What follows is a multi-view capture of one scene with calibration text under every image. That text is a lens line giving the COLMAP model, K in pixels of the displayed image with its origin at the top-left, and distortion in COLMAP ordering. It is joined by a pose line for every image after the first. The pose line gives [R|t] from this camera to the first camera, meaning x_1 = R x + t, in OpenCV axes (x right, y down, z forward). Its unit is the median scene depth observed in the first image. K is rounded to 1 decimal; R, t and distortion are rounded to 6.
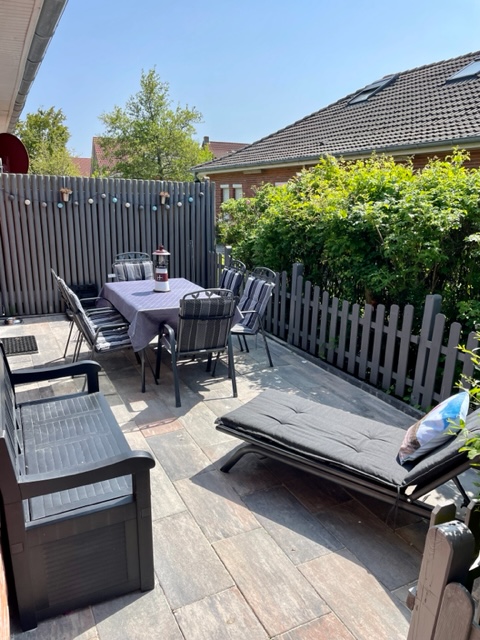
lens RADIAL K [[470.5, 0, 239.6], [0, 470.5, 321.2], [0, 0, 1]] dist [-0.000627, 0.000230]
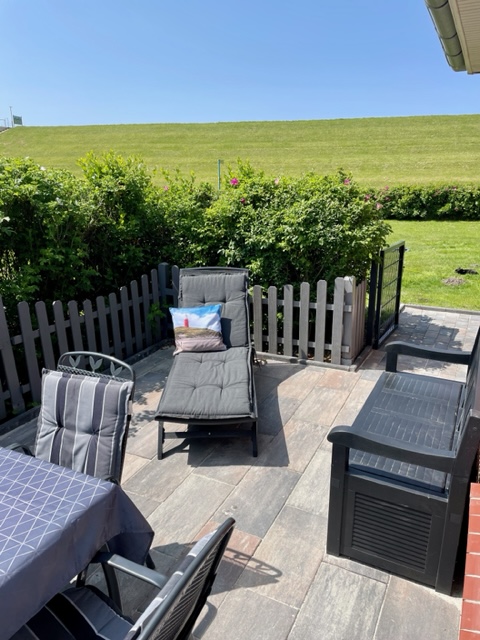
lens RADIAL K [[470.5, 0, 240.9], [0, 470.5, 320.9], [0, 0, 1]] dist [-0.000627, 0.000230]
pose [[-0.592031, -0.258607, 0.763297, -0.769560], [0.212591, 0.863458, 0.457433, -0.432988], [-0.777370, 0.433085, -0.456216, 1.467907]]
